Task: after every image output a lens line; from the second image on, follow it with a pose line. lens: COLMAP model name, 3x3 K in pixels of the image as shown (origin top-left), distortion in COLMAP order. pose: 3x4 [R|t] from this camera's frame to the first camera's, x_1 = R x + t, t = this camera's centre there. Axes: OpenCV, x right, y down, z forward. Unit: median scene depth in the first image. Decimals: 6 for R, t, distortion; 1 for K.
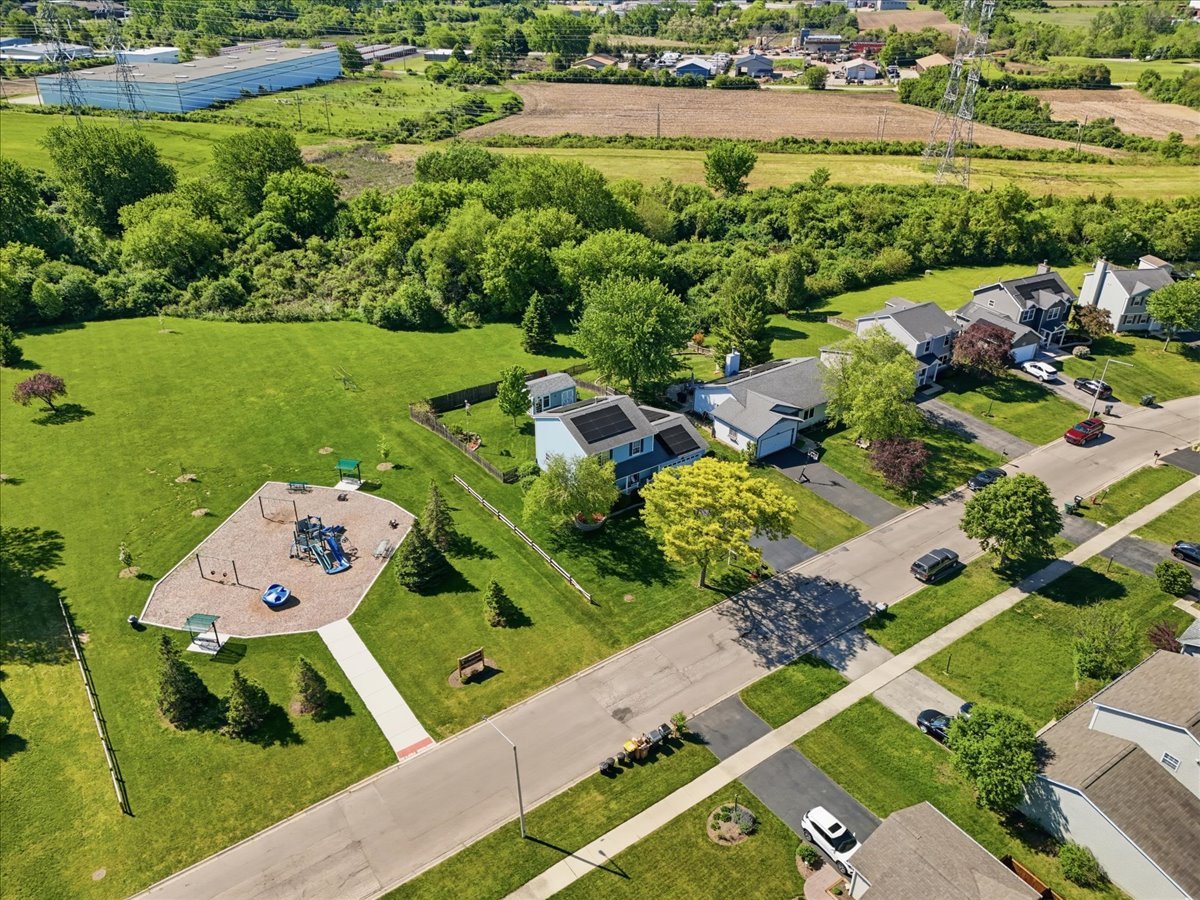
lens RADIAL K [[884.1, 0, 604.0], [0, 884.1, 450.3], [0, 0, 1]] dist [0.024098, -0.006548]
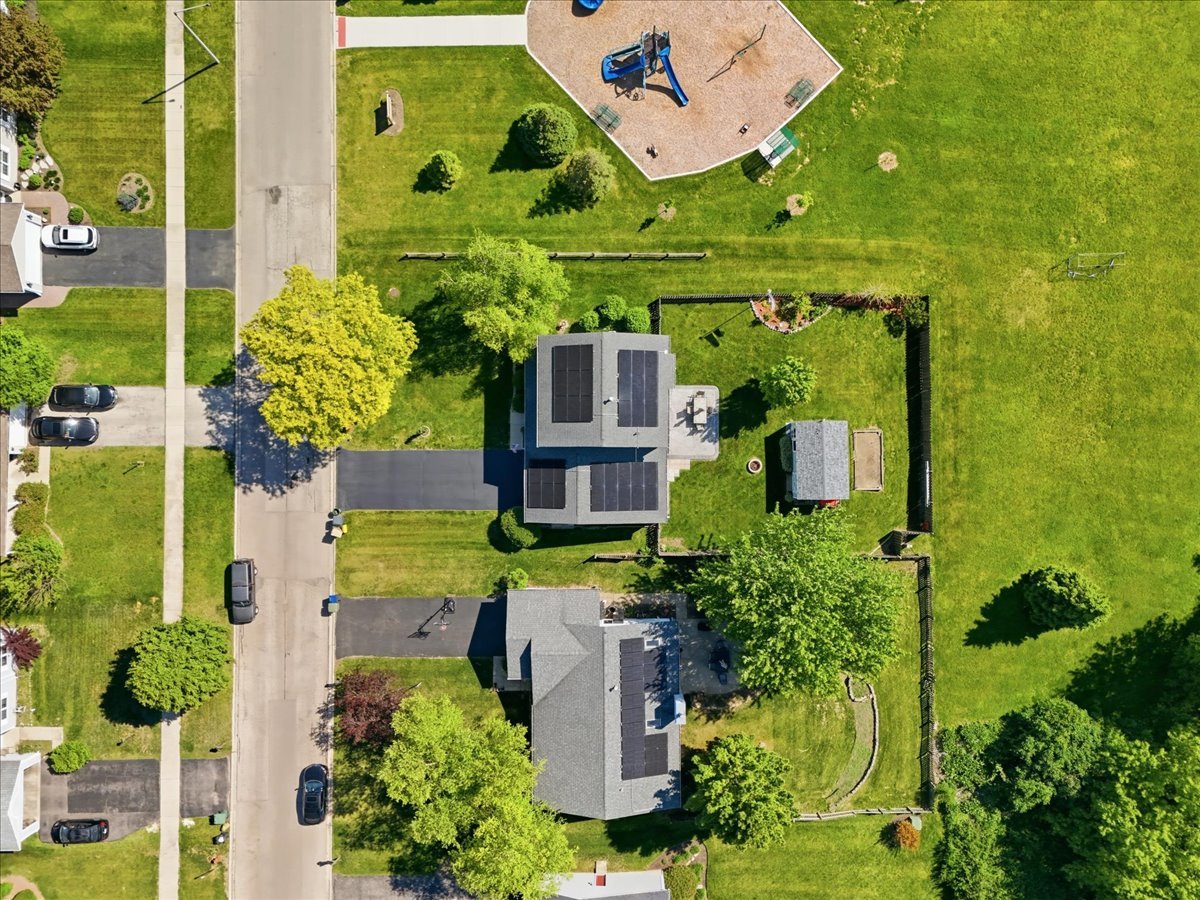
lens RADIAL K [[884.1, 0, 604.0], [0, 884.1, 450.3], [0, 0, 1]] dist [0.024098, -0.006548]
pose [[-0.583904, 0.811822, -0.001284, 0.037208], [-0.392003, -0.280563, 0.876138, -0.887237], [0.710908, 0.512084, 0.482059, 0.826974]]
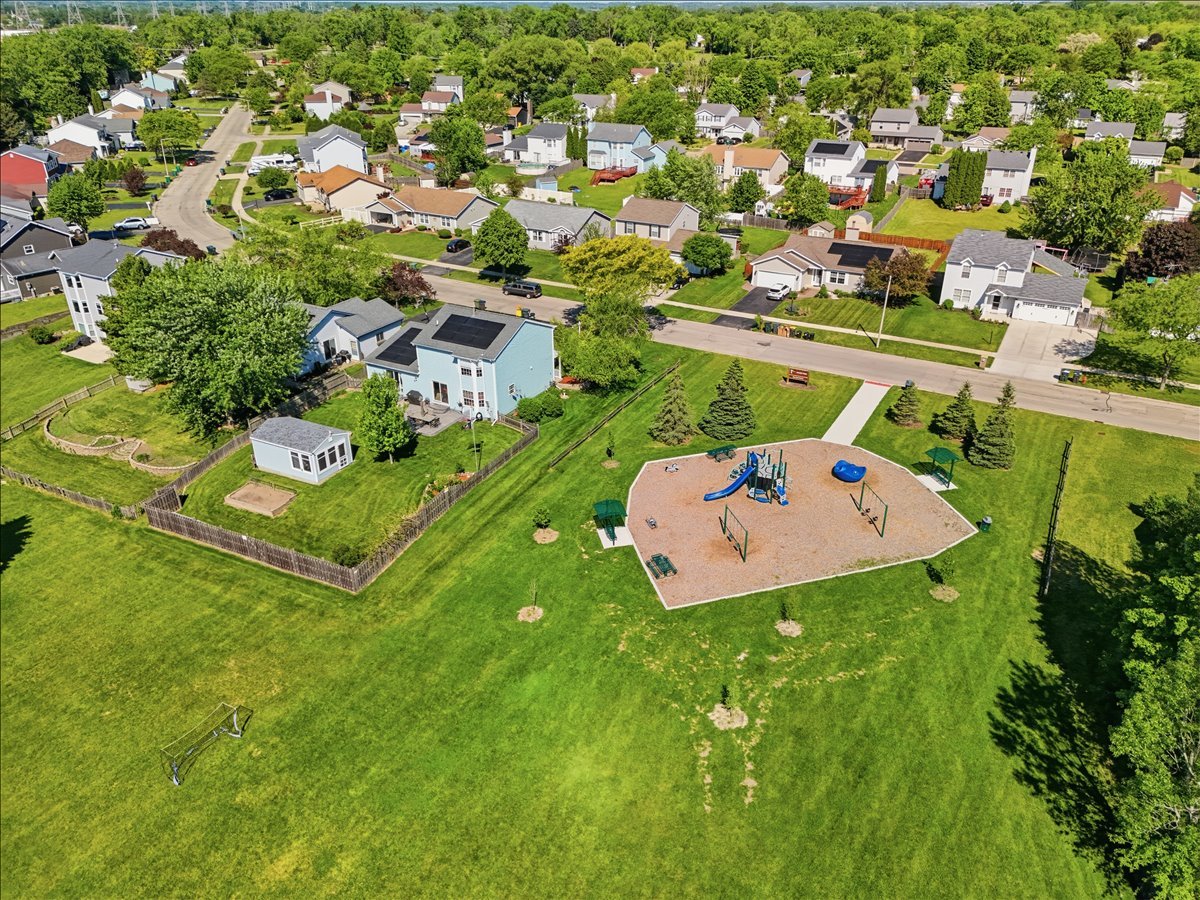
lens RADIAL K [[884.1, 0, 604.0], [0, 884.1, 450.3], [0, 0, 1]] dist [0.024098, -0.006548]
pose [[-0.431486, -0.415415, 0.800781, -1.029540], [0.433466, 0.683008, 0.587884, -0.526335], [-0.791156, 0.600775, -0.114640, 1.350531]]
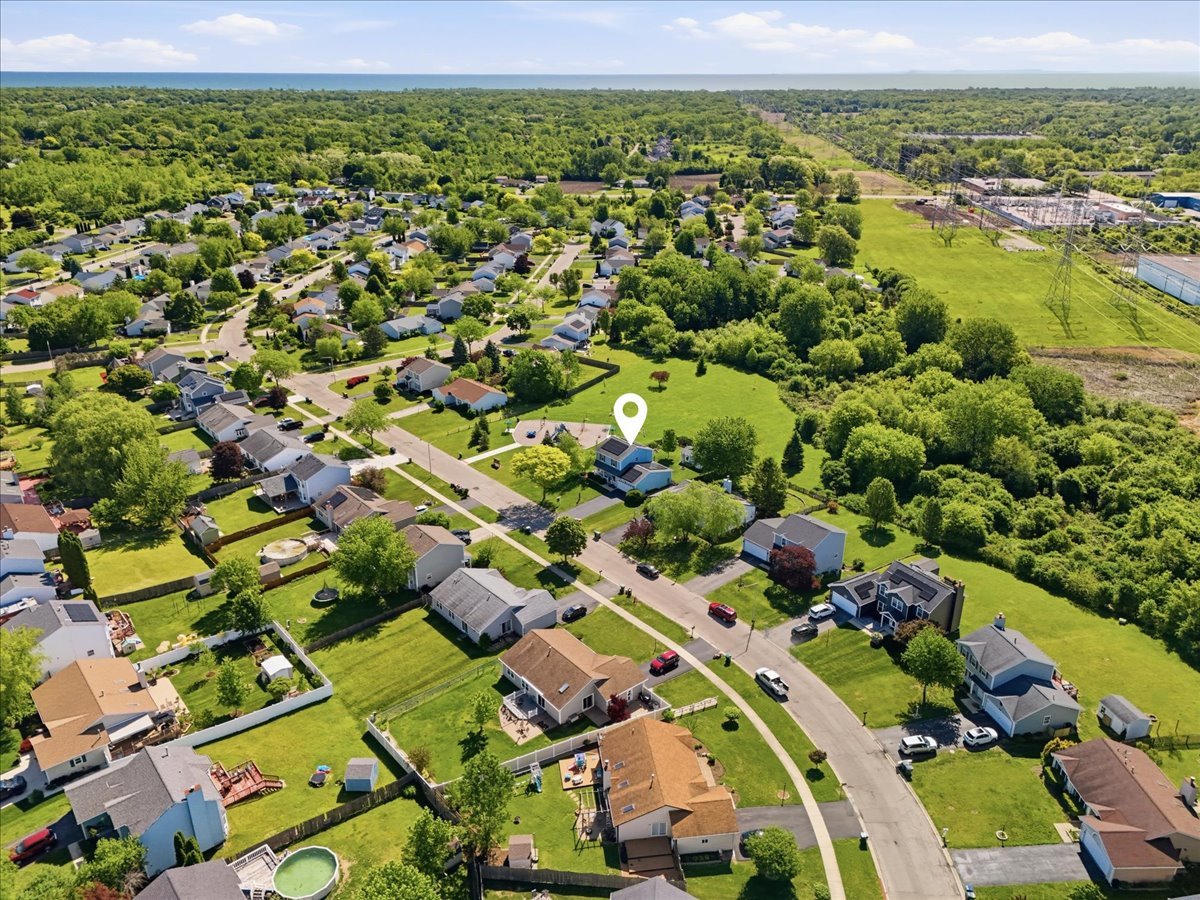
lens RADIAL K [[884.1, 0, 604.0], [0, 884.1, 450.3], [0, 0, 1]] dist [0.024098, -0.006548]
pose [[0.088984, 0.380640, -0.920432, 2.499882], [-0.487242, 0.822616, 0.293084, -0.809175], [0.868722, 0.422393, 0.258663, 0.491553]]
